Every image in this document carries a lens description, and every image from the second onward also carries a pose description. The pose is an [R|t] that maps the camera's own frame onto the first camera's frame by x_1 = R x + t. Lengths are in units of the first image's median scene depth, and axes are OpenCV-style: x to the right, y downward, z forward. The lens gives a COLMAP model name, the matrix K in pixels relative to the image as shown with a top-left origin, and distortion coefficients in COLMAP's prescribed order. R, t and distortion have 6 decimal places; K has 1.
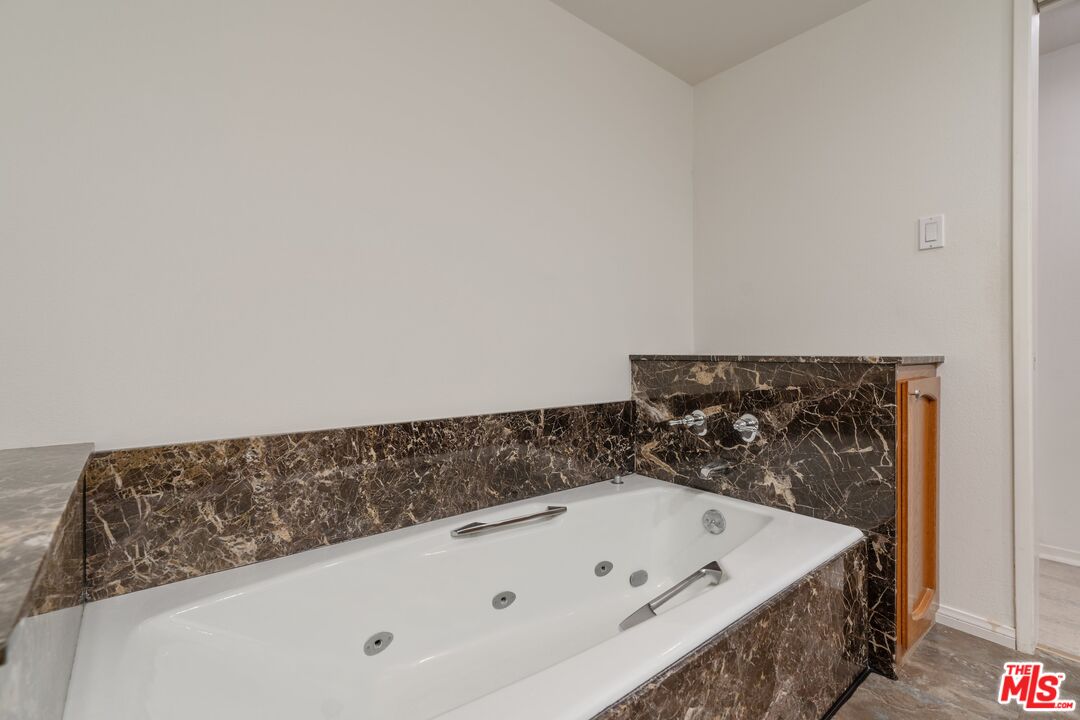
lens RADIAL K [[490.4, 0, 528.1], [0, 490.4, 357.6], [0, 0, 1]] dist [-0.013890, 0.006692]
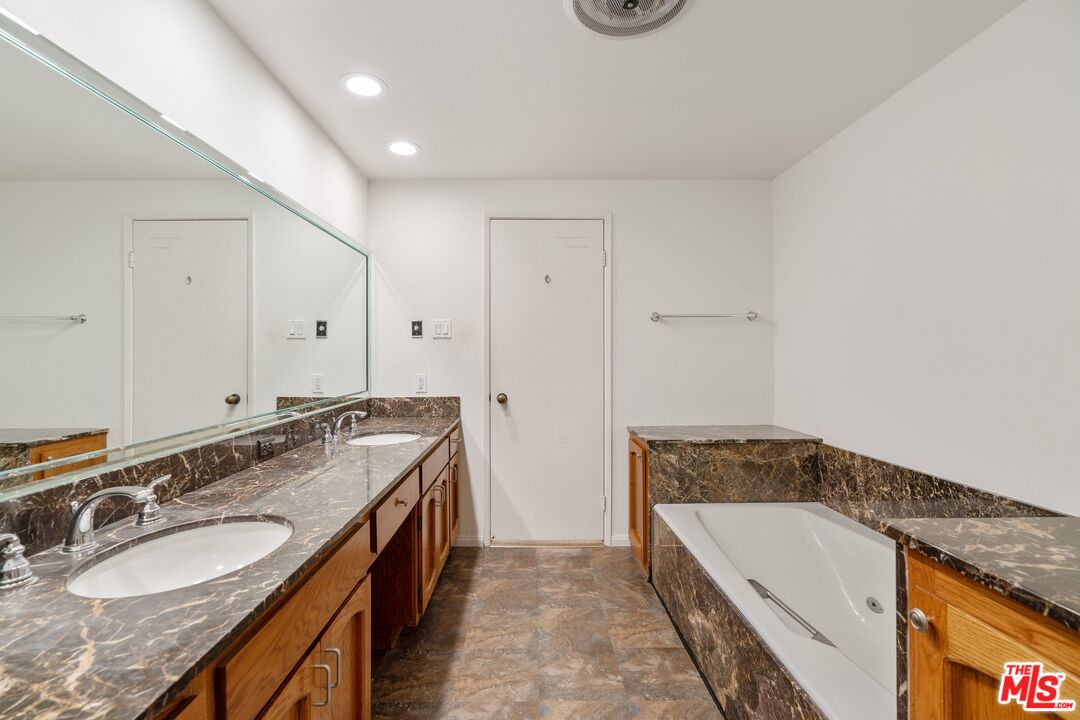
lens RADIAL K [[490.4, 0, 539.5], [0, 490.4, 354.5], [0, 0, 1]] dist [-0.013890, 0.006692]
pose [[-0.617102, -0.000868, -0.786882, 1.480181], [-0.005183, 0.999982, 0.002961, -0.192733], [0.786866, 0.005906, -0.617096, 1.070724]]
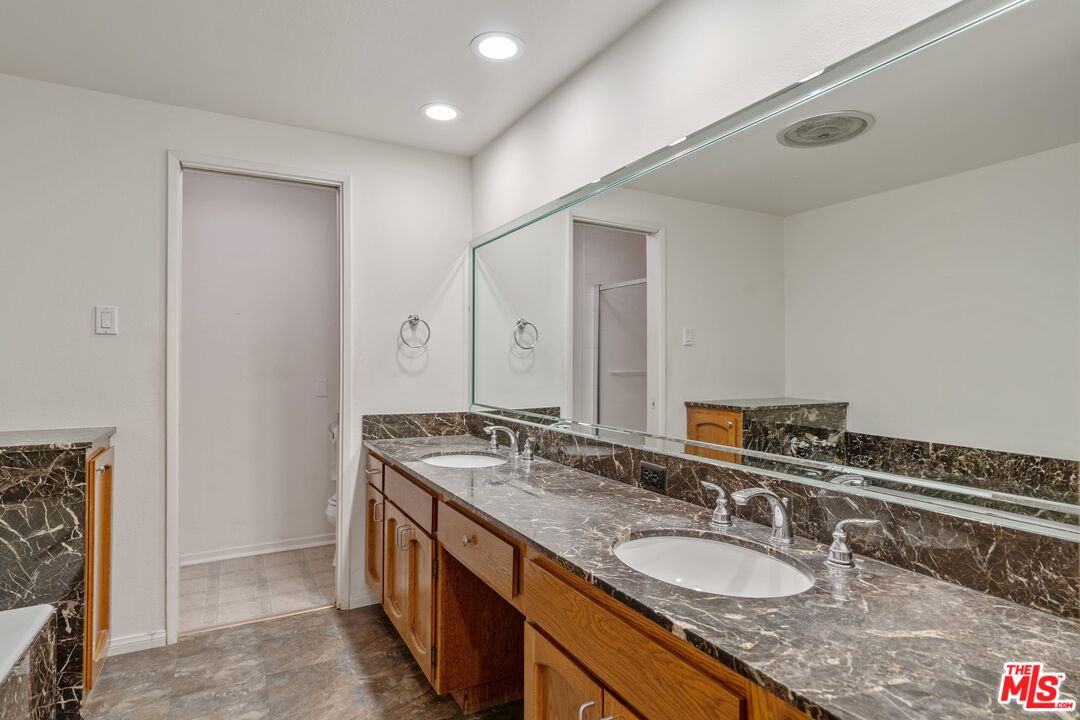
lens RADIAL K [[576.4, 0, 562.3], [0, 576.4, 350.0], [0, 0, 1]] dist [0.003760, 0.001652]
pose [[0.140327, 0.012936, 0.990021, -0.453925], [-0.001536, 0.999916, -0.012847, -0.202819], [-0.990104, 0.000282, 0.140335, -0.318606]]
